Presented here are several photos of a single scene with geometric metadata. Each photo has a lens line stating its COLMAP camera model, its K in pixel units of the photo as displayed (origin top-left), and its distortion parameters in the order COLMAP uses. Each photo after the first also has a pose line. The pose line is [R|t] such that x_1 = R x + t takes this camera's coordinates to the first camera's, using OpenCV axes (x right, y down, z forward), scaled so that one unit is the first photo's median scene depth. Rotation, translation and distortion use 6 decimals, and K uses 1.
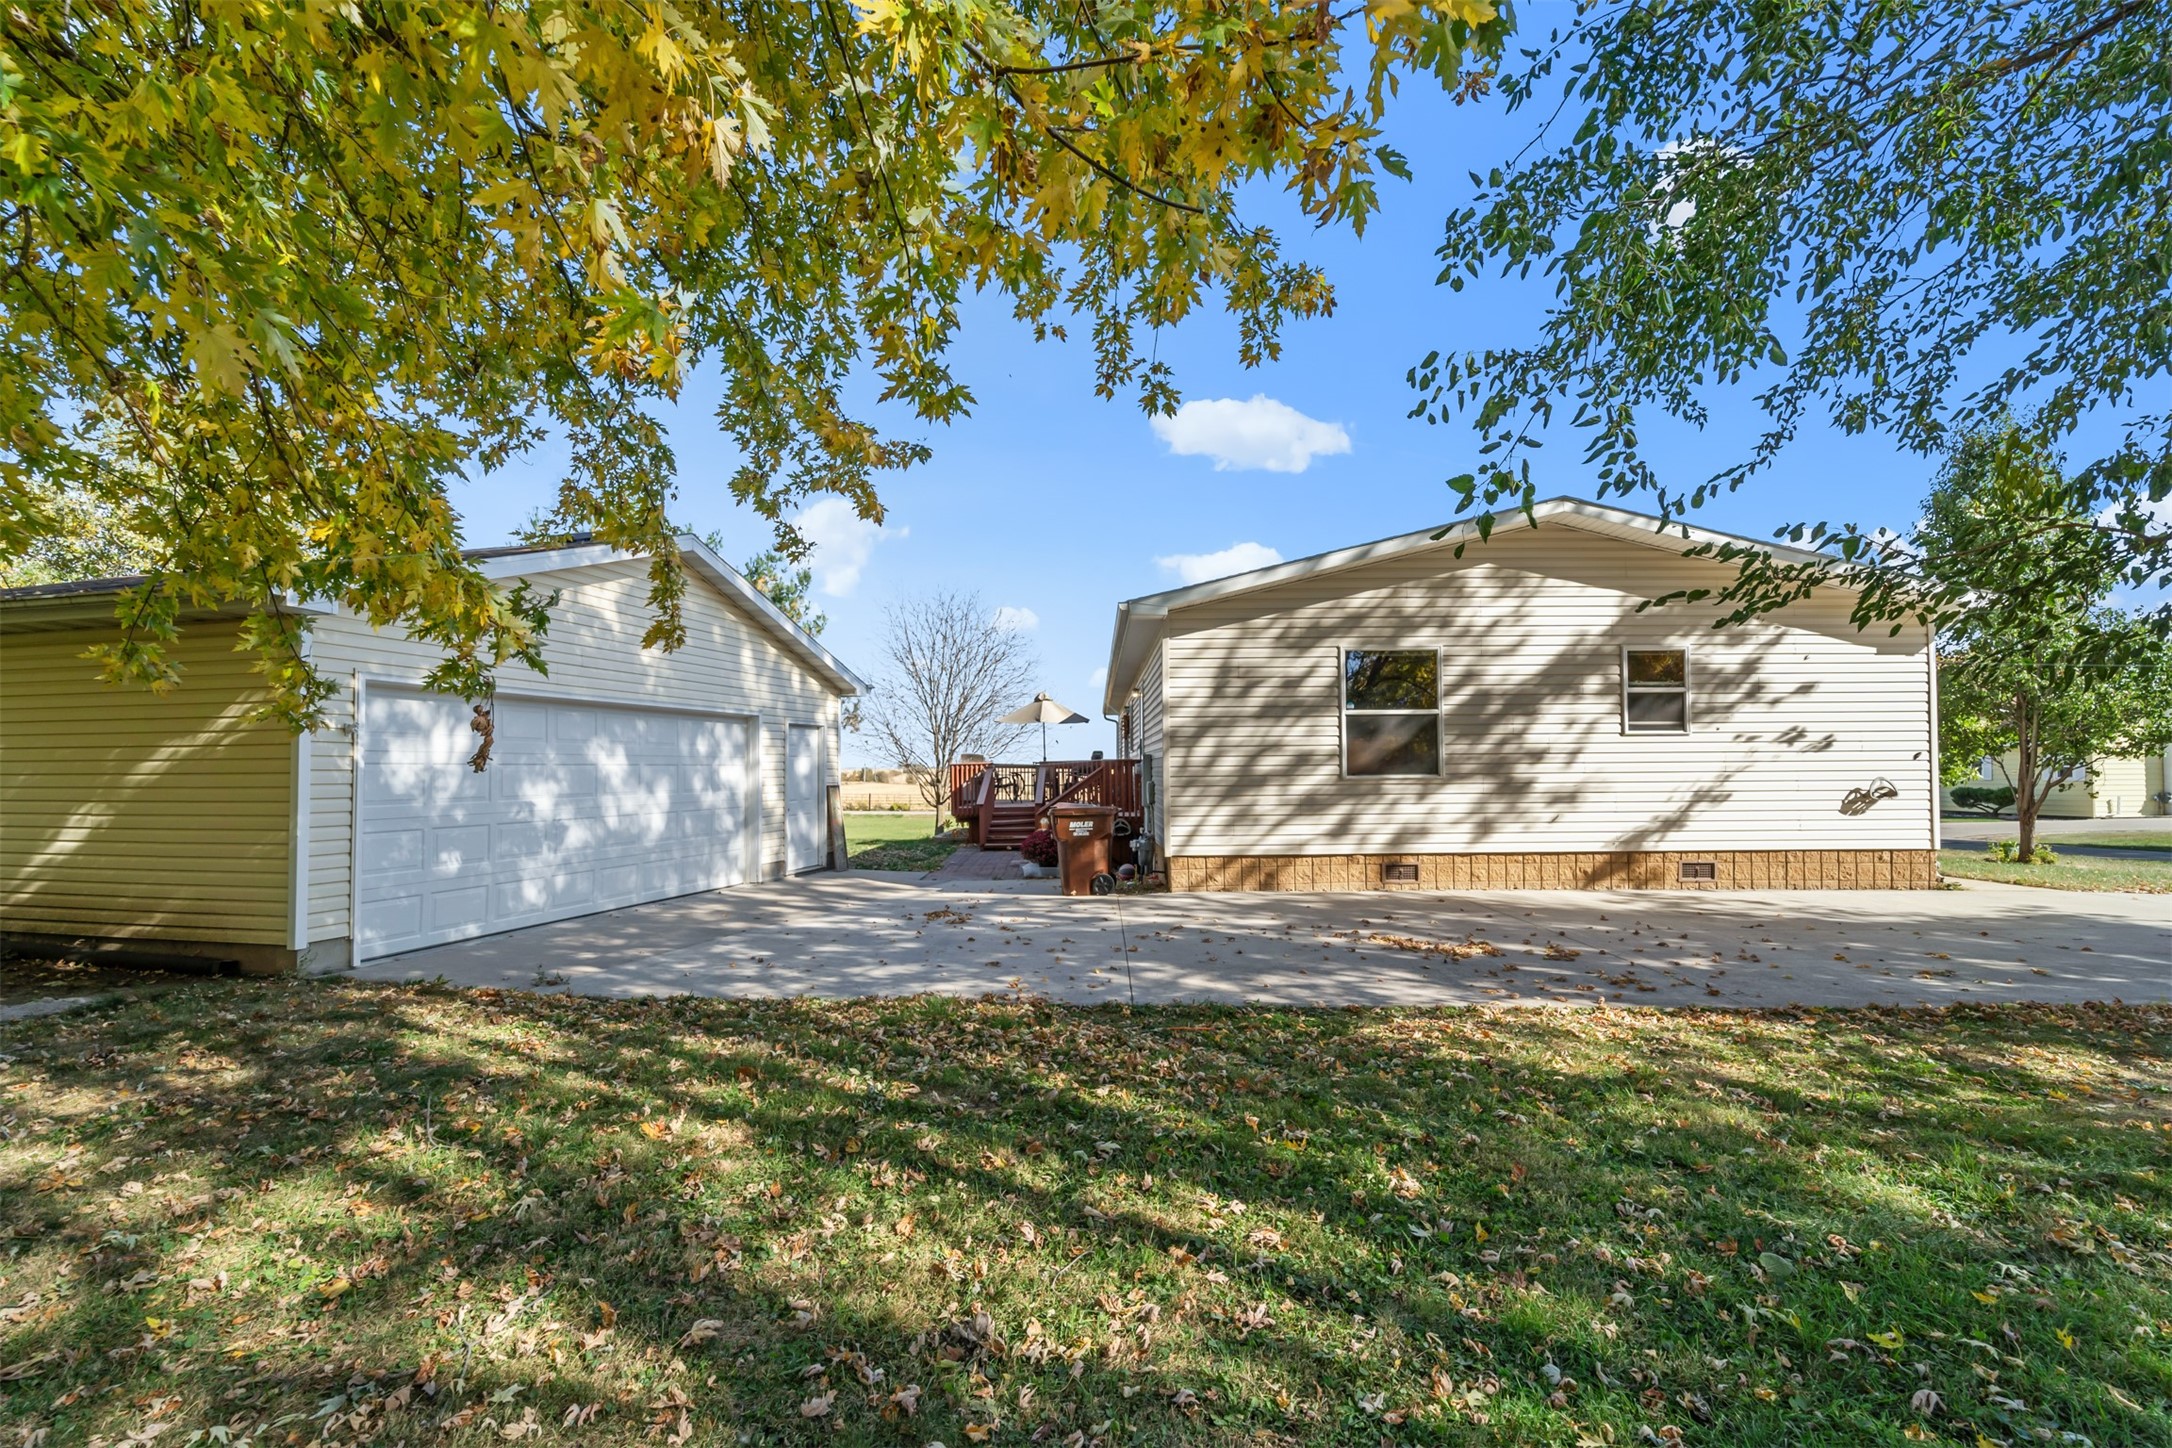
lens RADIAL K [[920.1, 0, 1116.0], [0, 920.1, 772.3], [0, 0, 1]] dist [0.003960, -0.002339]
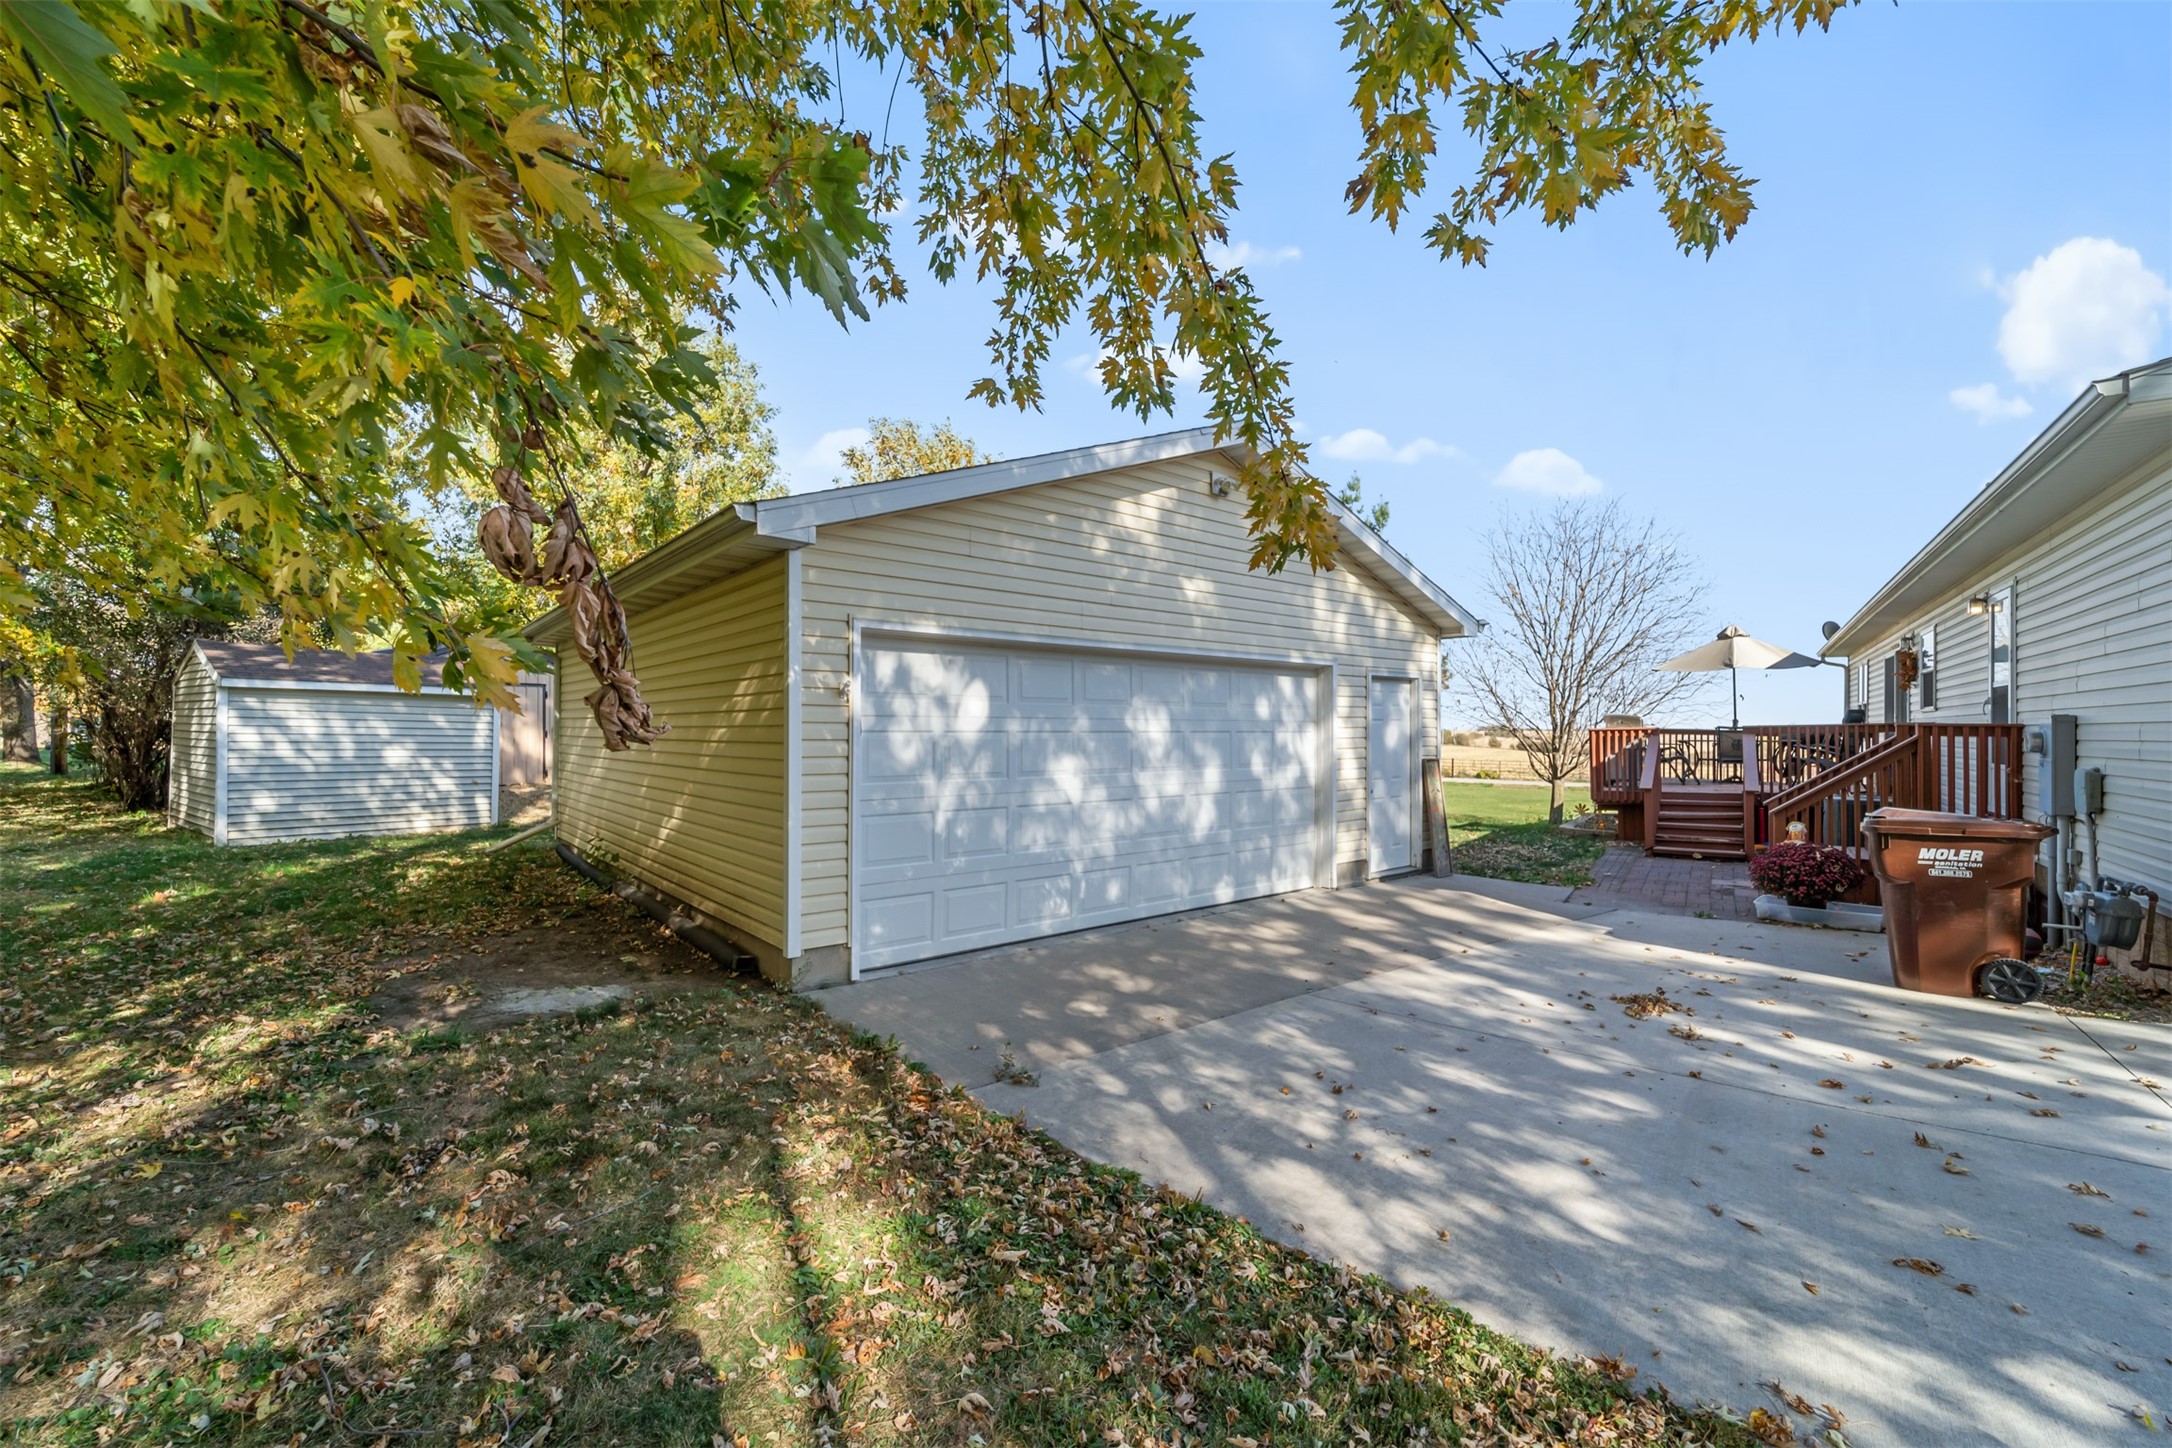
lens RADIAL K [[920.1, 0, 1086.4], [0, 920.1, 727.3], [0, 0, 1]] dist [0.003960, -0.002339]
pose [[0.805747, 0.001390, -0.592258, -0.123489], [-0.006301, 0.999961, -0.006225, -0.006560], [0.592226, 0.008747, 0.805724, 0.321024]]
